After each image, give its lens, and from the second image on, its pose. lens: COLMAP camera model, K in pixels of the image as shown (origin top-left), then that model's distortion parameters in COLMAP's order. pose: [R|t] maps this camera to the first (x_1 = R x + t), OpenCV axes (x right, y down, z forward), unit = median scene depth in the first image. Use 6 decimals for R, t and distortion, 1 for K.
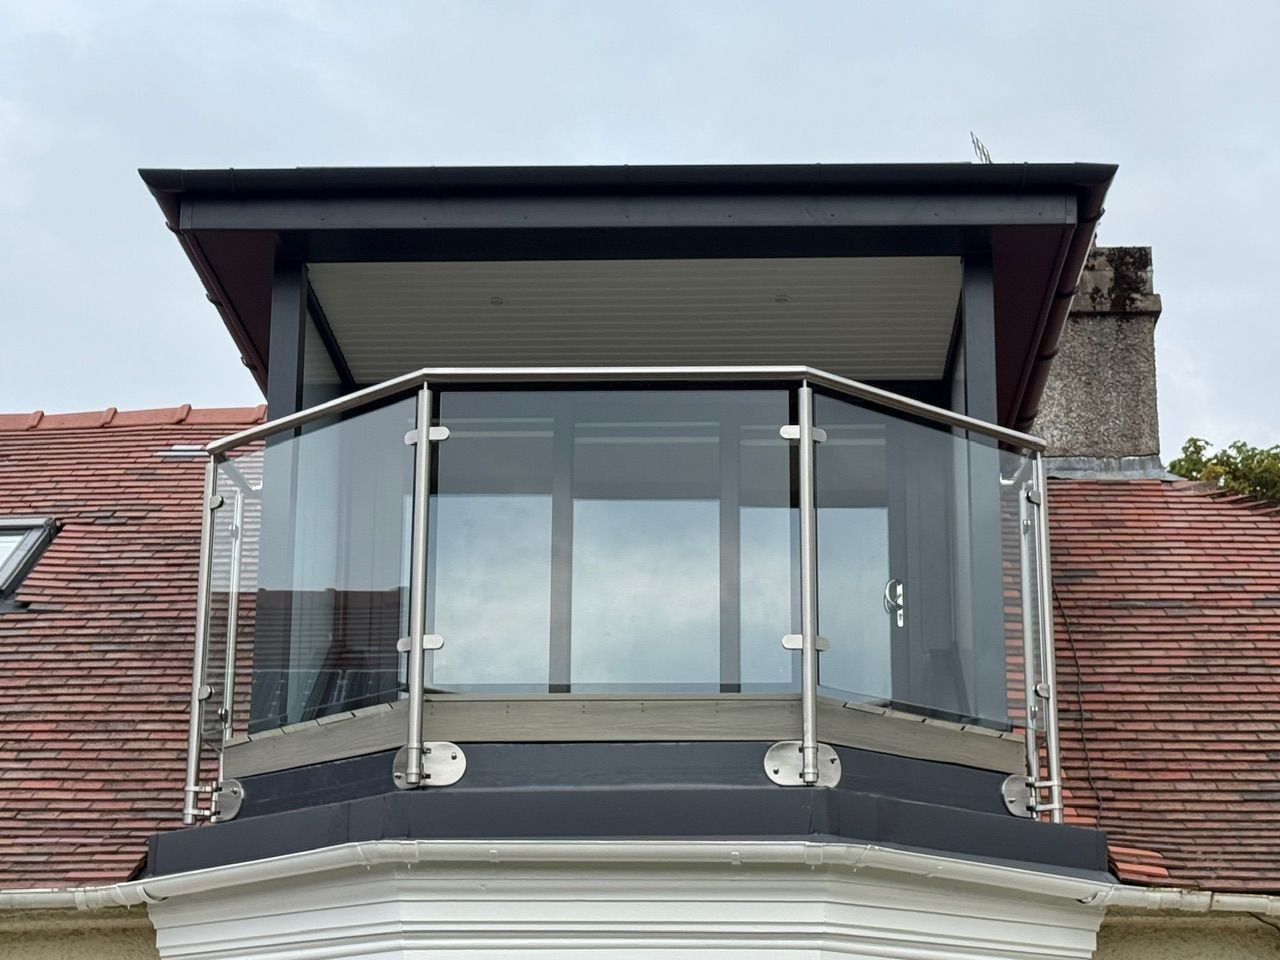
lens RADIAL K [[2626.7, 0, 643.4], [0, 2626.7, 475.9], [0, 0, 1]] dist [0.134630, -0.318246]
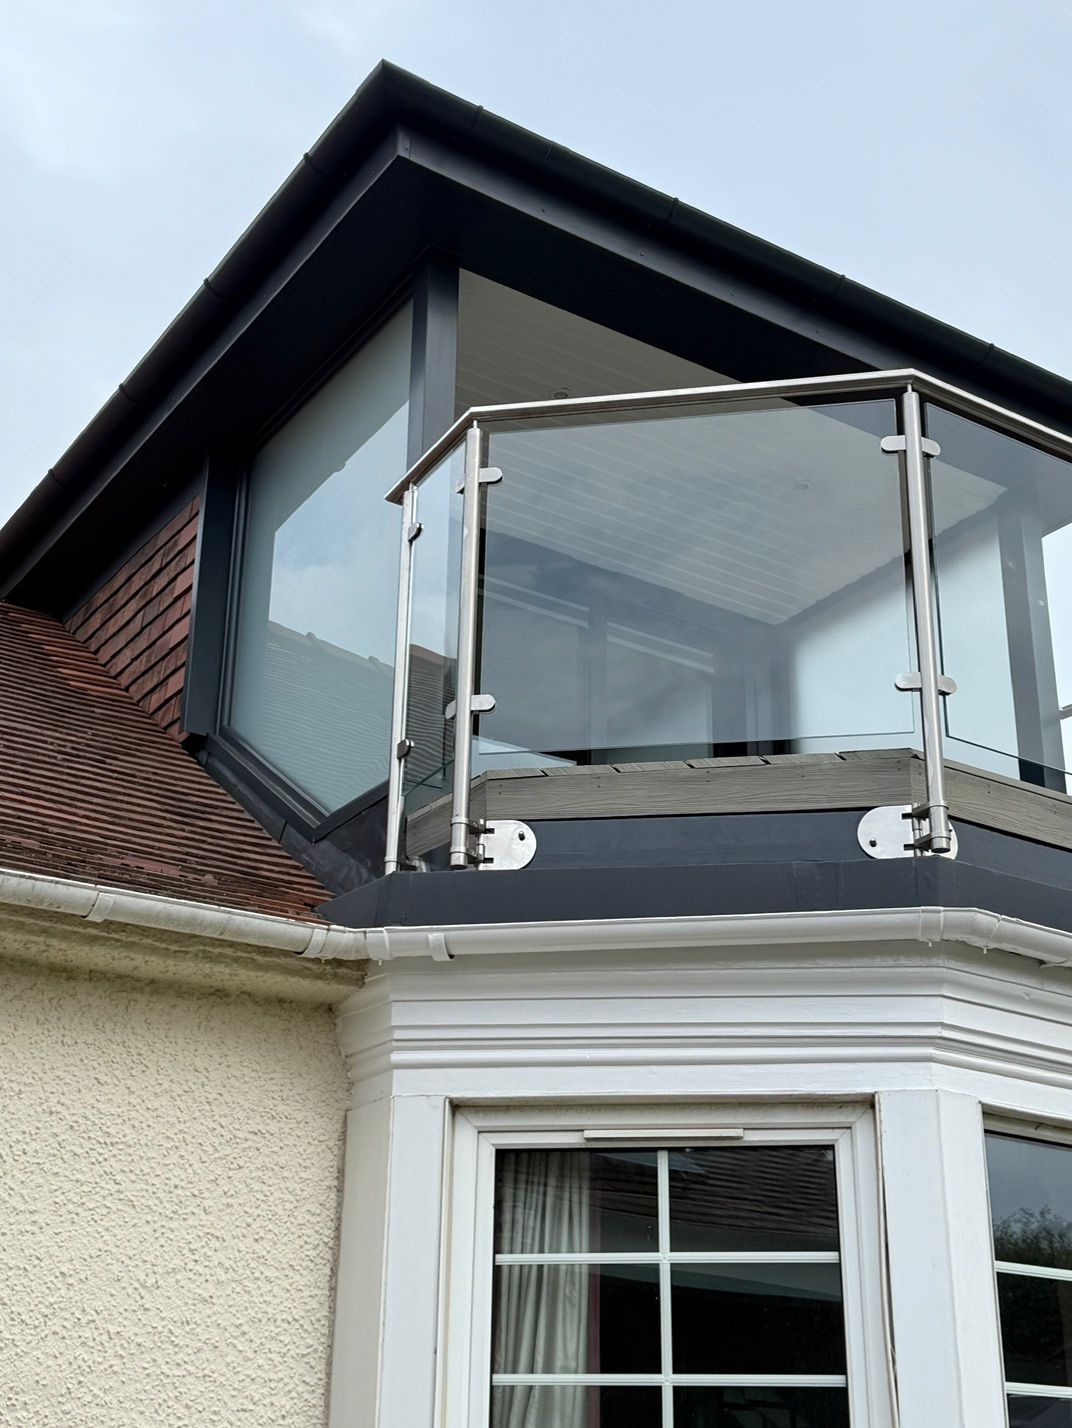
lens RADIAL K [[1876.3, 0, 536.0], [0, 1876.3, 714.0], [0, 0, 1]] dist [0.184086, -0.432774]
pose [[0.810978, 0.238951, 0.534057, -0.441157], [-0.178302, 0.970316, -0.163387, 0.170821], [-0.557246, 0.037280, 0.829510, 0.543190]]
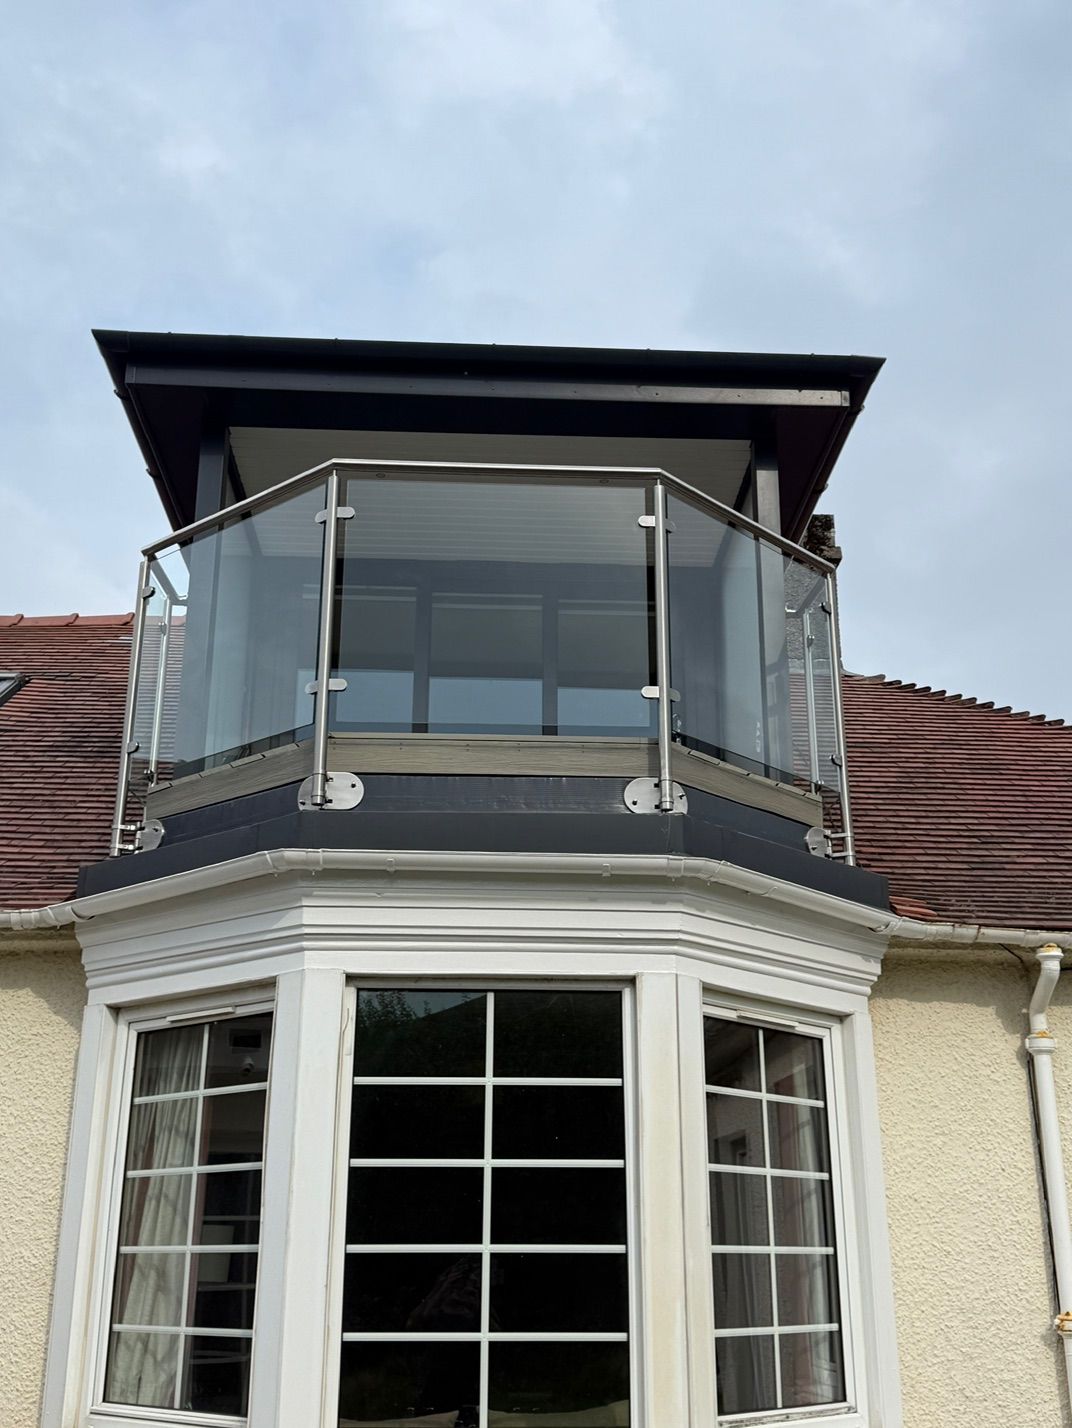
lens RADIAL K [[1539.1, 0, 536.0], [0, 1539.1, 714.0], [0, 0, 1]] dist [0.156467, -0.353373]
pose [[0.996516, 0.026906, 0.078943, -0.042570], [-0.023009, 0.998491, -0.049868, 0.097858], [-0.080166, 0.047878, 0.995631, 0.298007]]
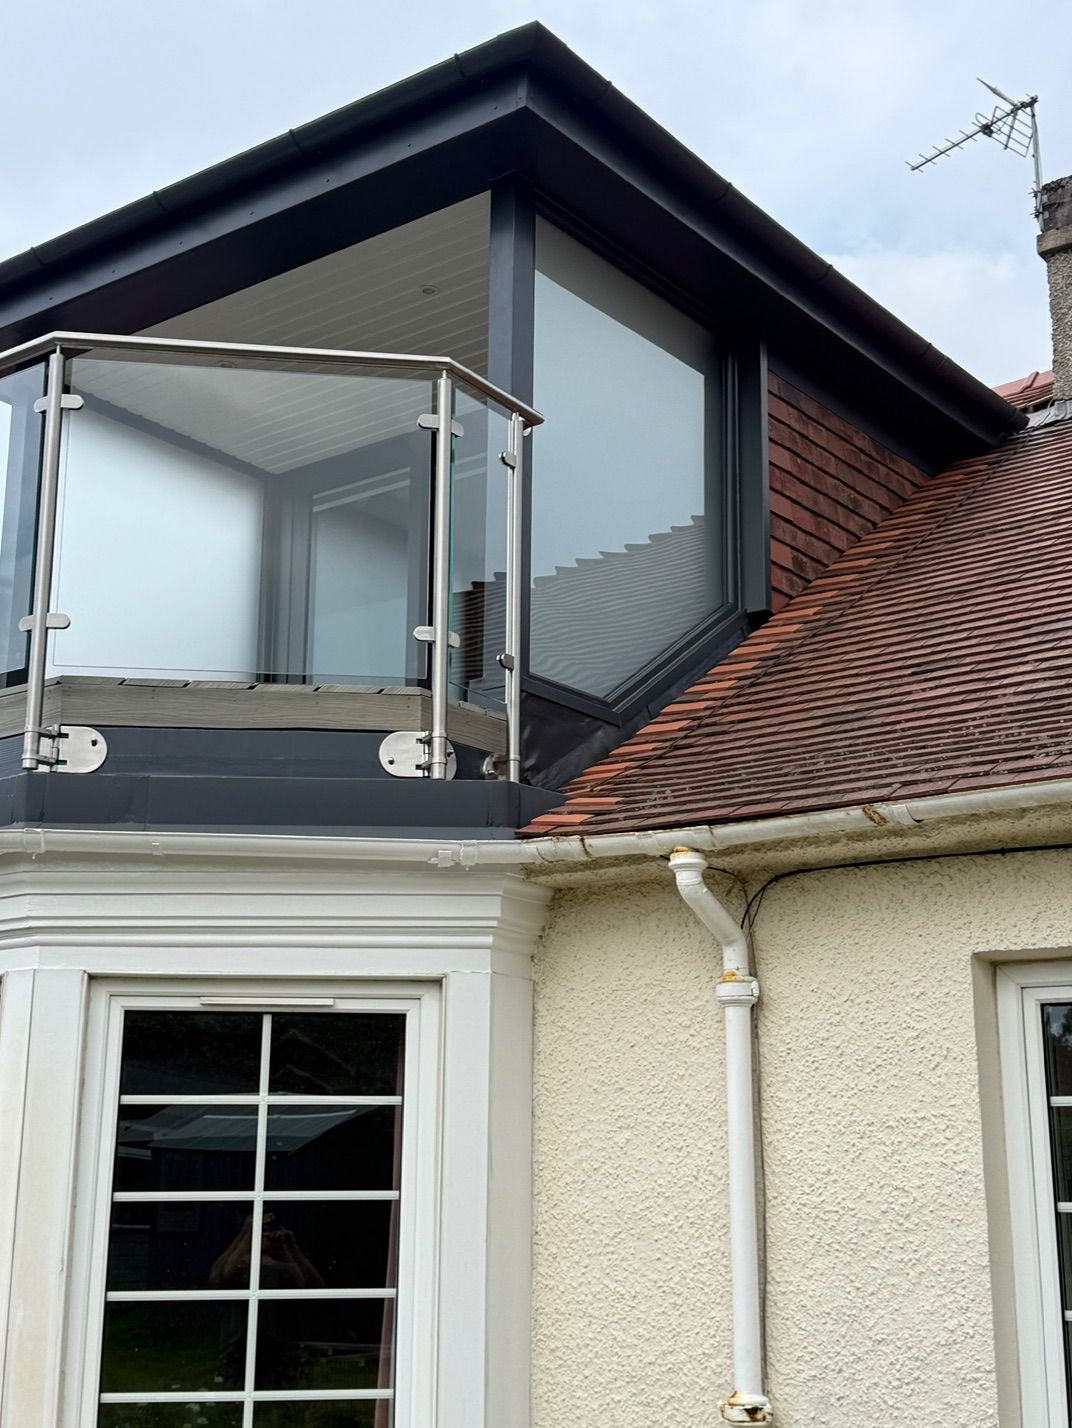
lens RADIAL K [[1876.3, 0, 536.0], [0, 1876.3, 714.0], [0, 0, 1]] dist [0.184086, -0.432774]
pose [[0.813843, -0.145712, -0.562519, 0.525828], [0.163598, 0.986348, -0.018809, 0.124131], [0.557581, -0.076719, 0.826570, 0.488188]]
